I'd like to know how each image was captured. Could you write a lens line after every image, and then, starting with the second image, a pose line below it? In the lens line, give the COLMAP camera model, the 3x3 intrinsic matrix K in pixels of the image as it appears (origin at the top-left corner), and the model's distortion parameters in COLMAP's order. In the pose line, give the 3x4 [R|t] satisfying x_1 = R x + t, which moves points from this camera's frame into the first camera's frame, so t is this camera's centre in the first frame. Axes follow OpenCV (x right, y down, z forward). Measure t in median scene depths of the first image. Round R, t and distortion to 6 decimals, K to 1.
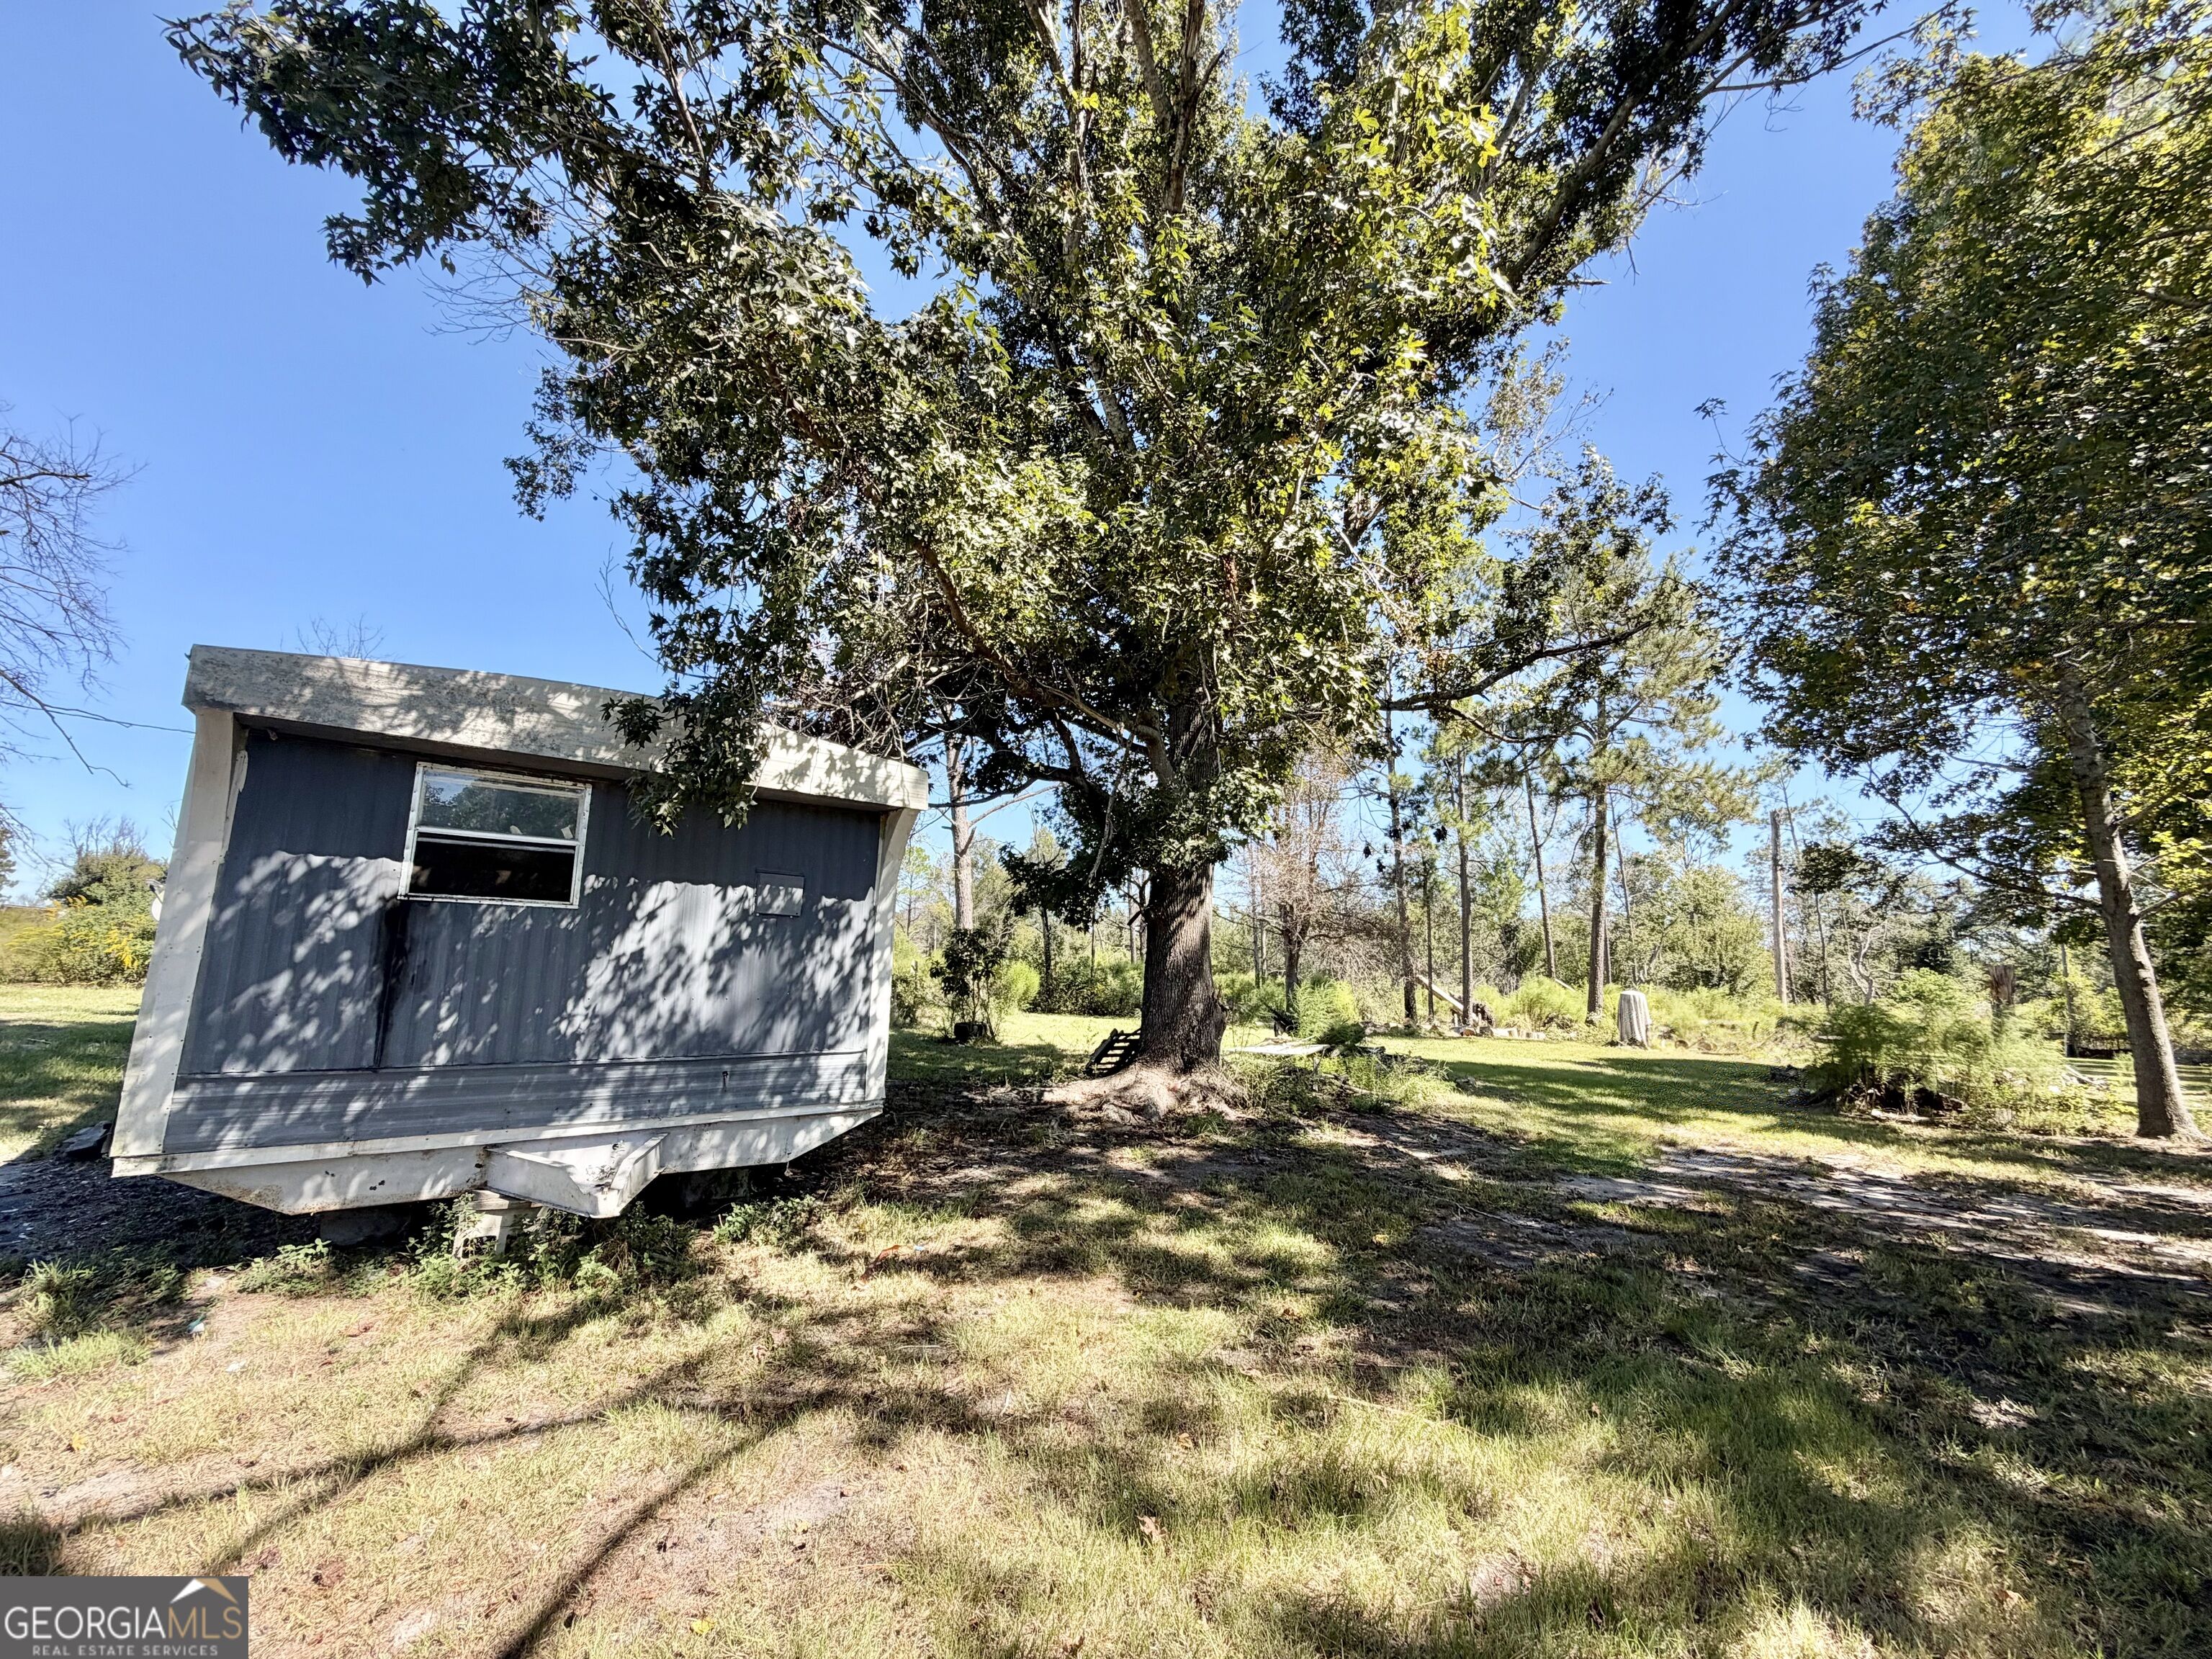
lens RADIAL K [[878.3, 0, 1096.5], [0, 878.3, 863.7], [0, 0, 1]] dist [-0.000702, 0.000037]
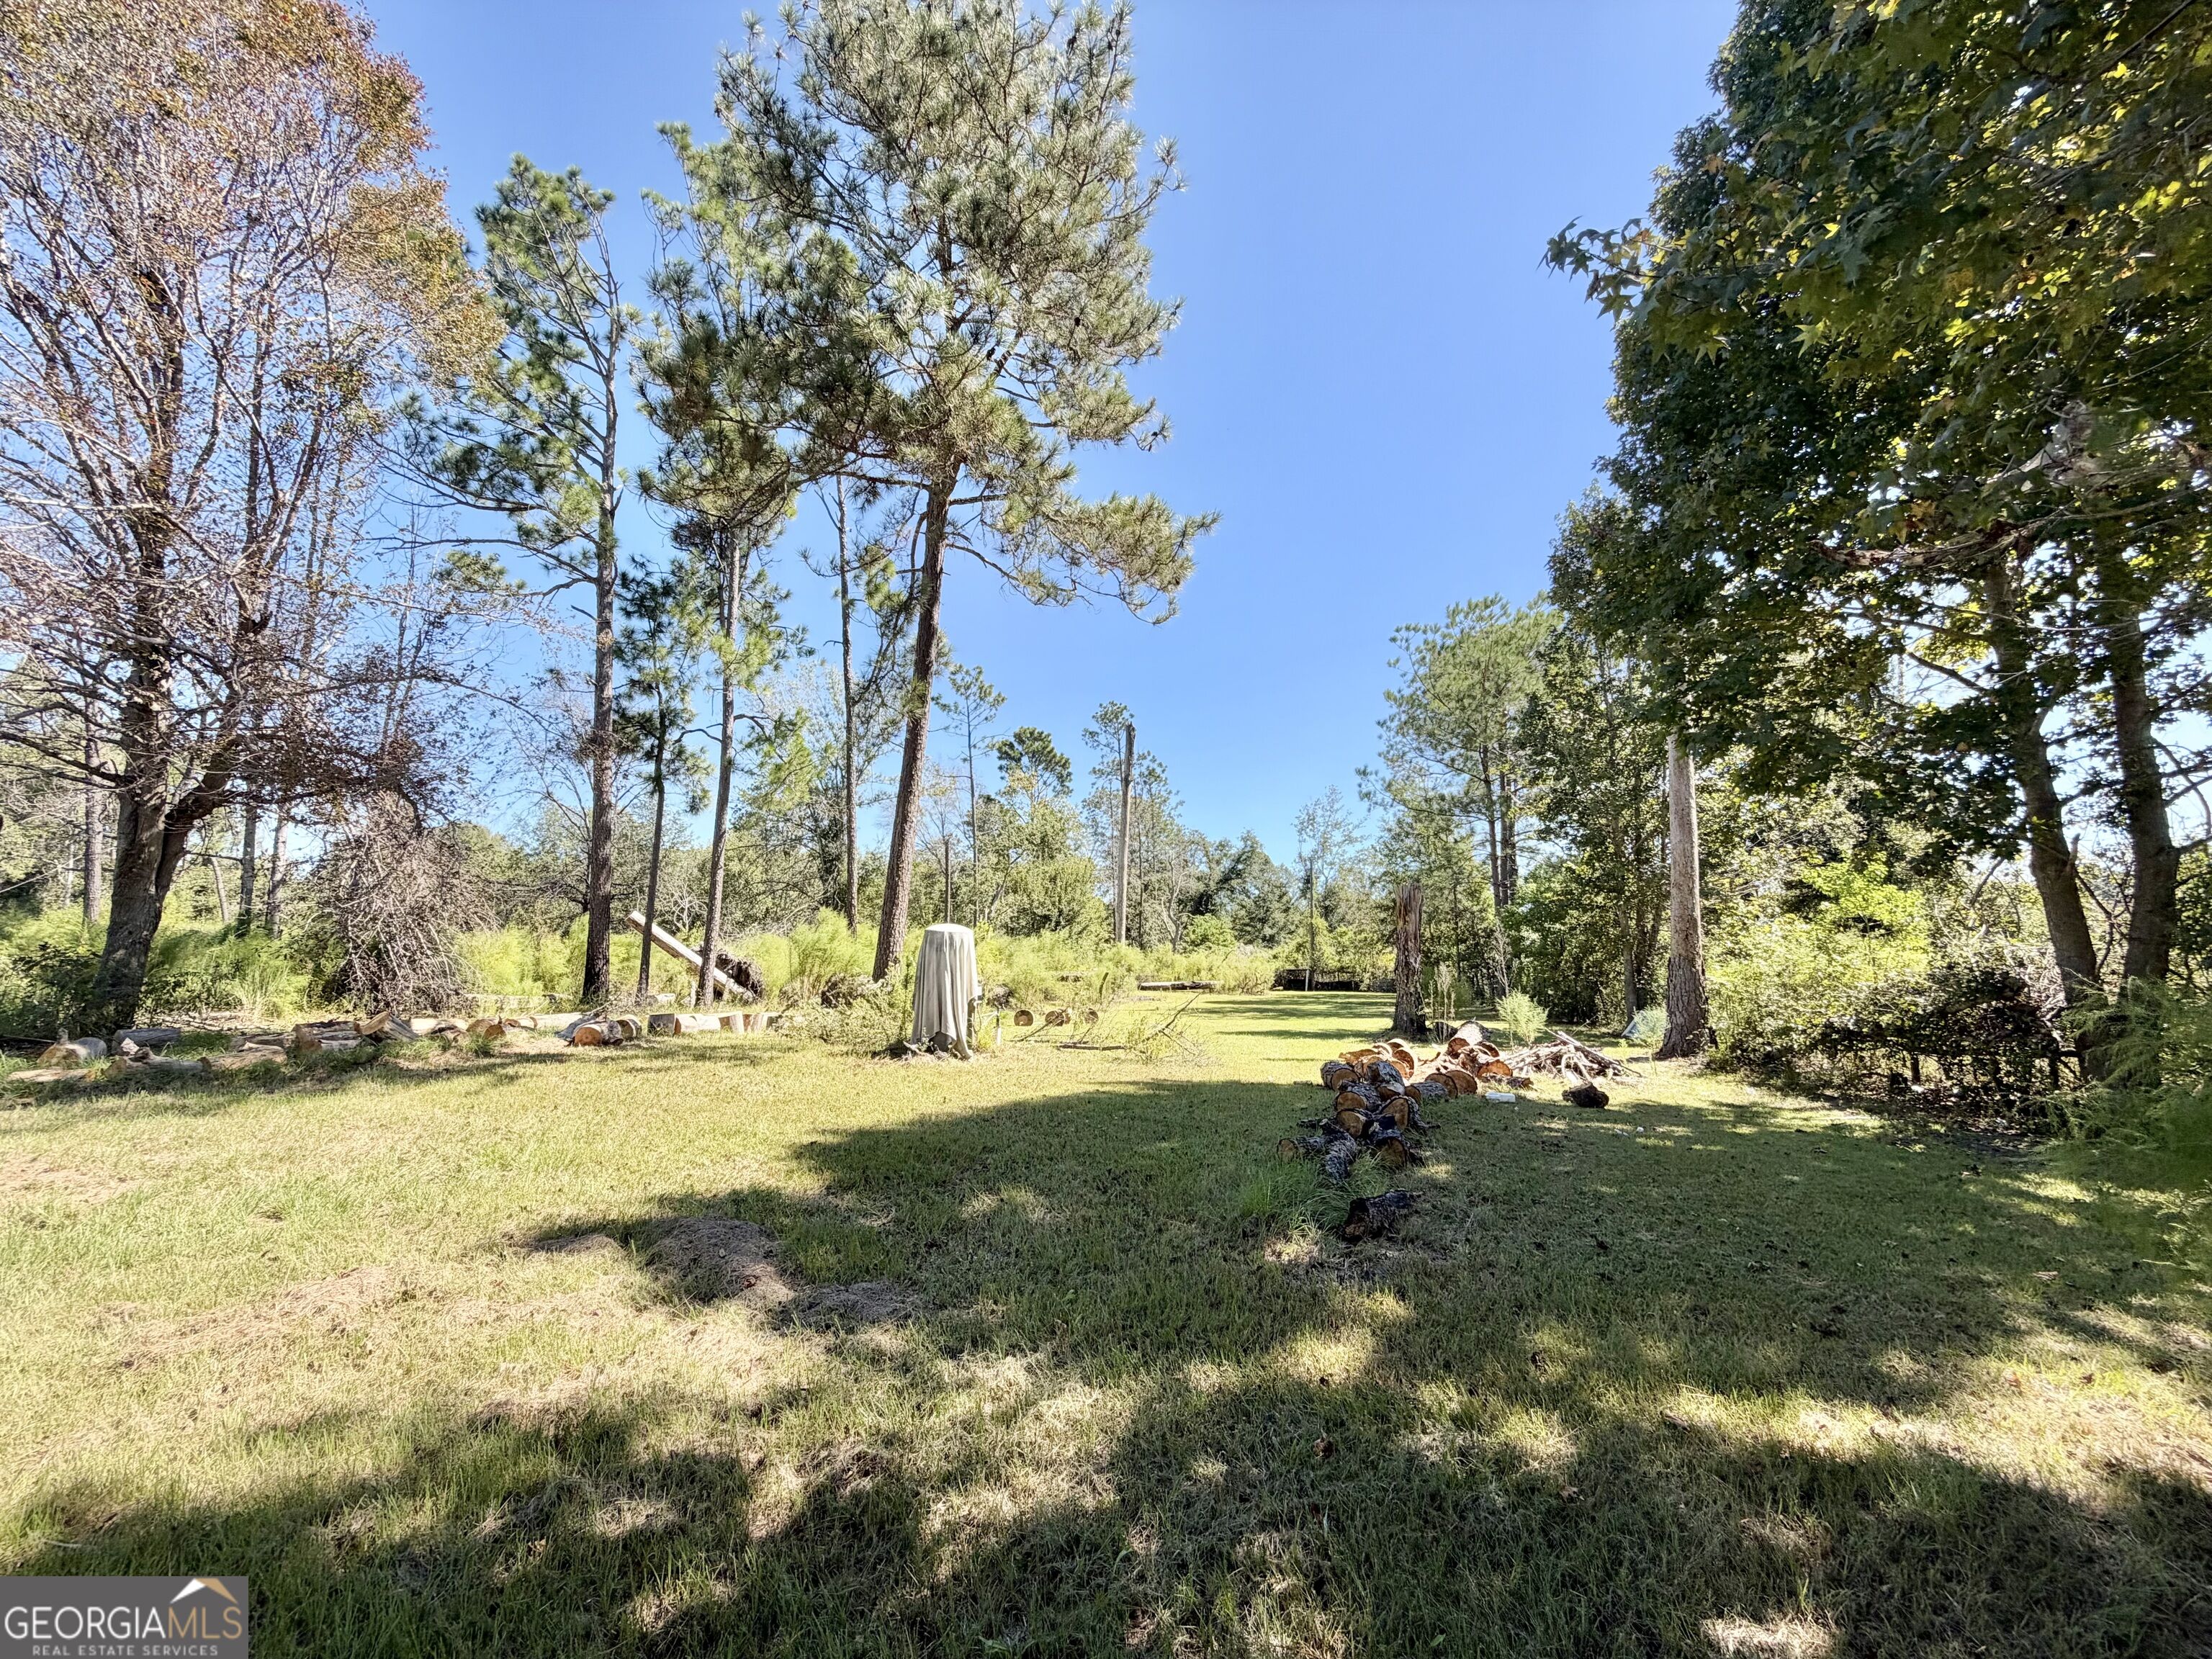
lens RADIAL K [[878.3, 0, 1096.5], [0, 878.3, 863.7], [0, 0, 1]] dist [-0.000702, 0.000037]
pose [[0.781066, 0.037237, 0.623337, 0.224211], [-0.068870, 0.997268, 0.026722, 0.055684], [-0.620639, -0.063801, 0.781497, 0.348972]]
